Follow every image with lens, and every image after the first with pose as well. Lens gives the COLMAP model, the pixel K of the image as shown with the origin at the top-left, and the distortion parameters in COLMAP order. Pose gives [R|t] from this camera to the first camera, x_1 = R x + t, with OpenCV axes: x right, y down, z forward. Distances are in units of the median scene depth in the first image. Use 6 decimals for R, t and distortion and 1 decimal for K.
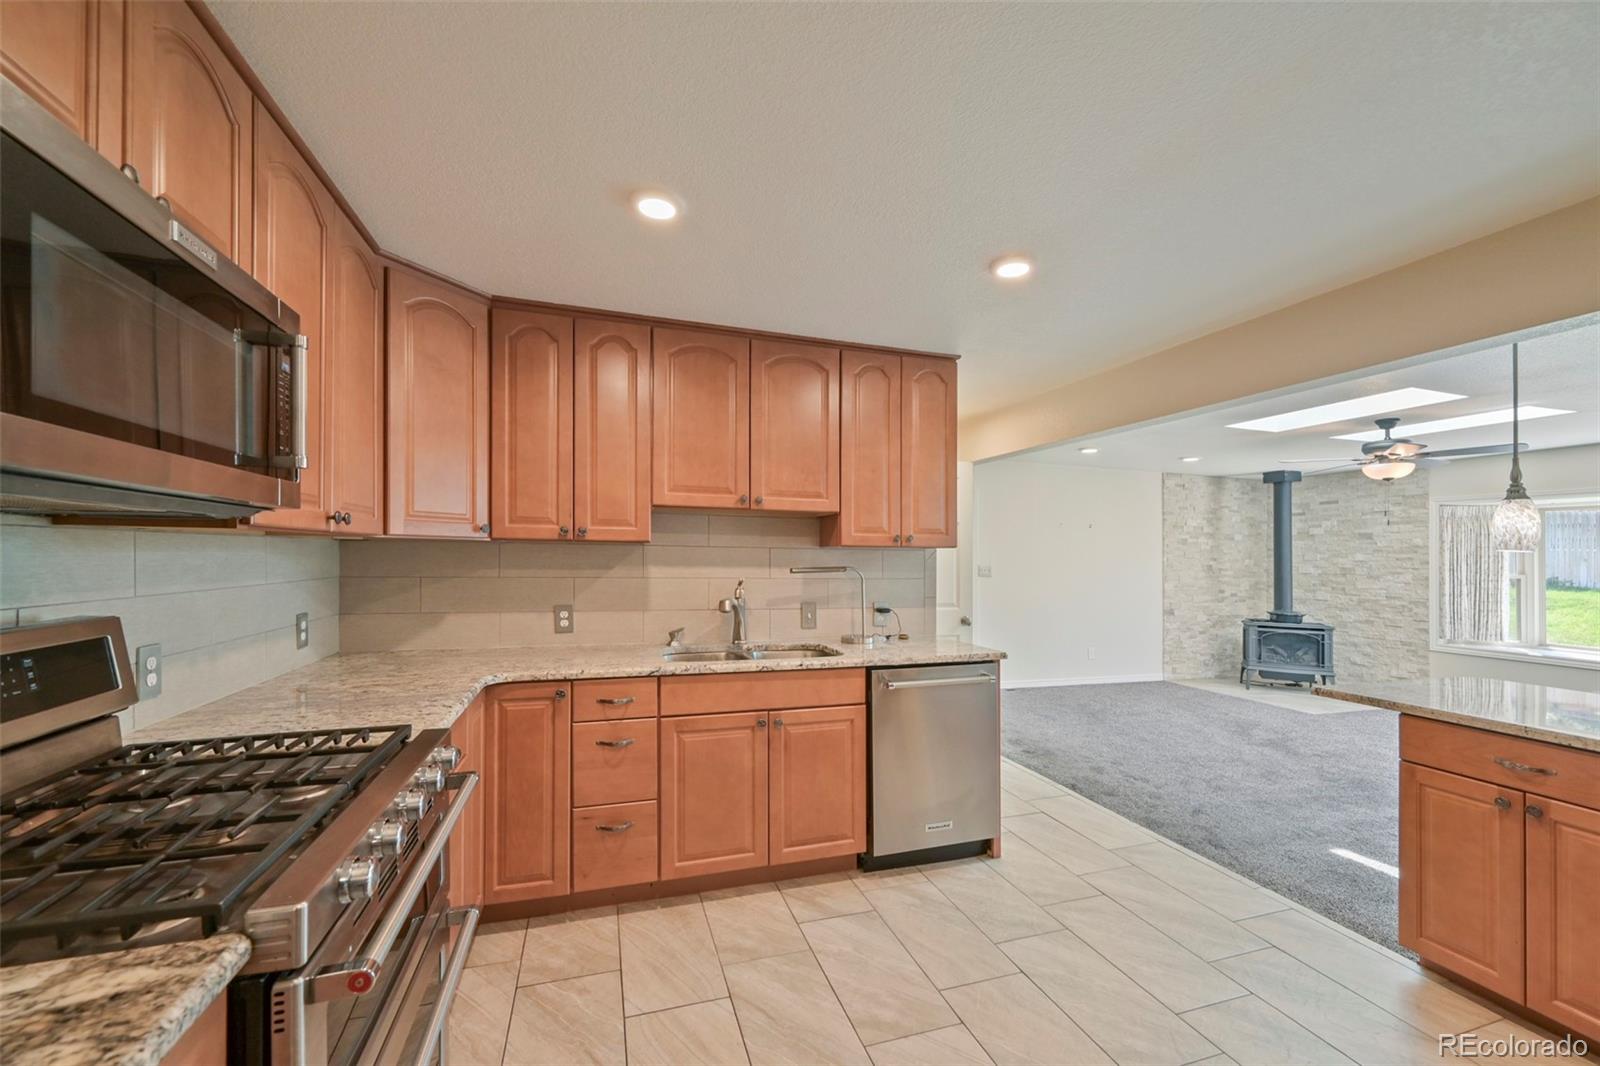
lens RADIAL K [[648.0, 0, 806.1], [0, 648.0, 558.8], [0, 0, 1]] dist [0.002016, 0.000078]
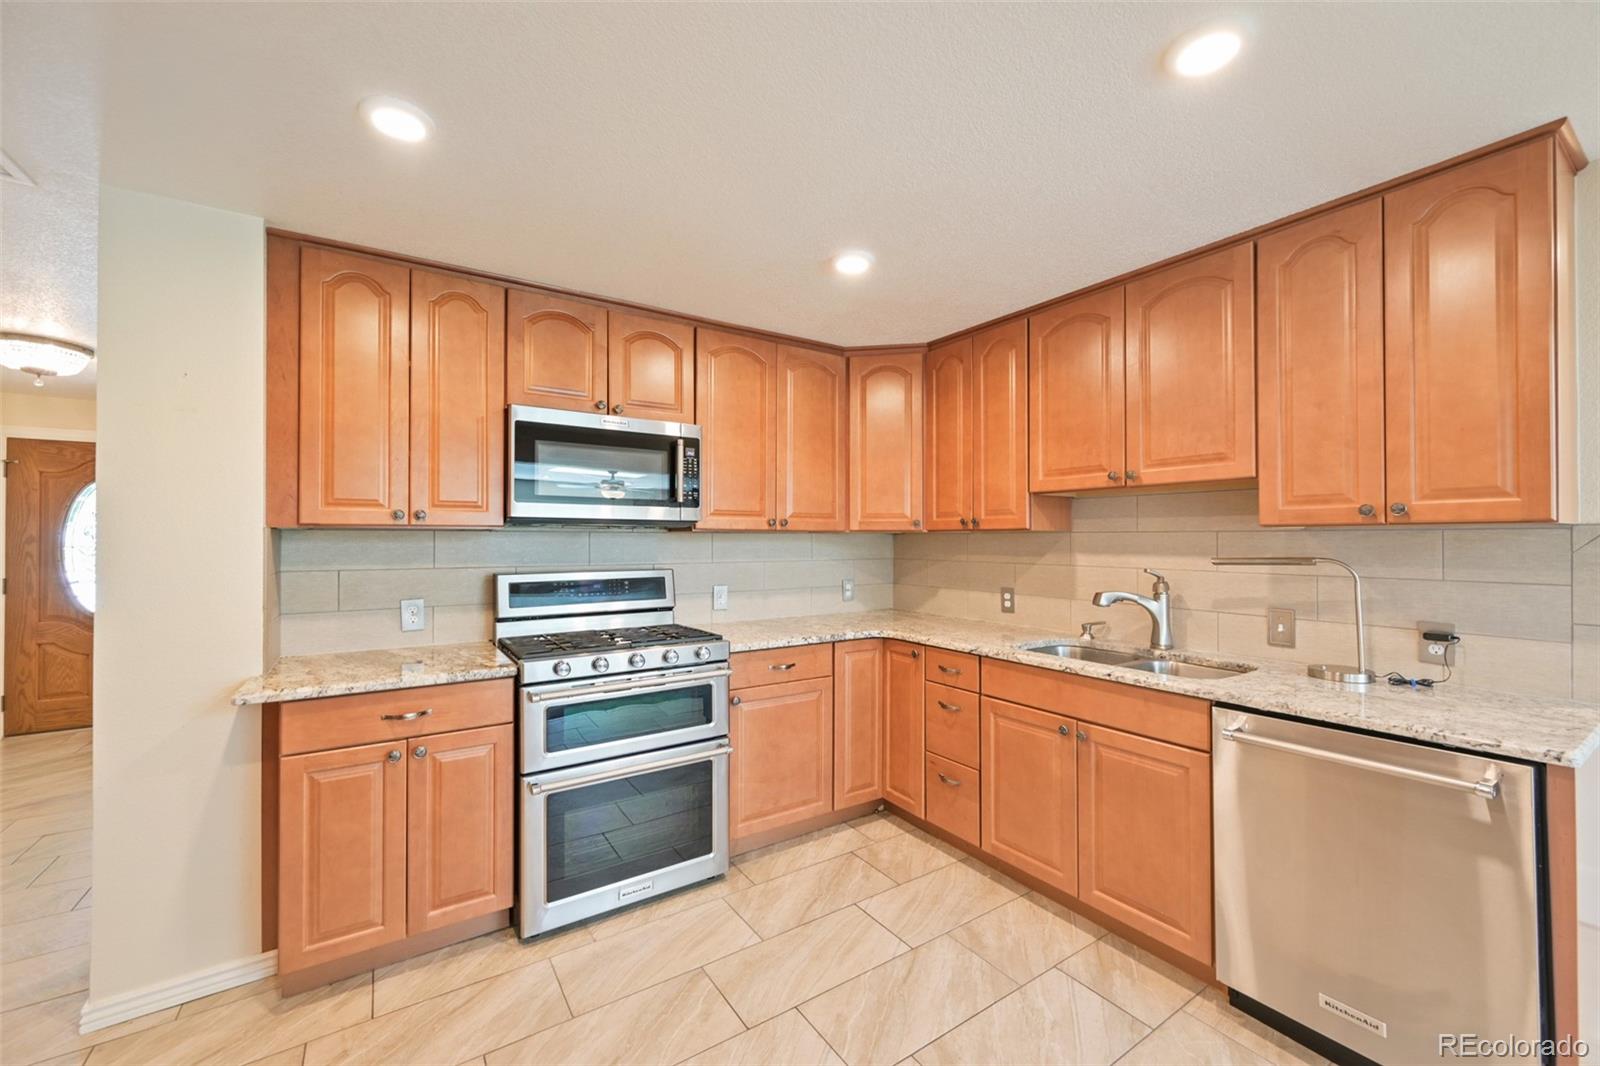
lens RADIAL K [[635.1, 0, 807.6], [0, 635.1, 550.8], [0, 0, 1]] dist [-0.000823, -0.000230]
pose [[0.268403, 0.003799, -0.963299, 0.615640], [-0.002215, 0.999992, 0.003327, 0.005255], [0.963304, 0.001241, 0.268410, 0.393393]]
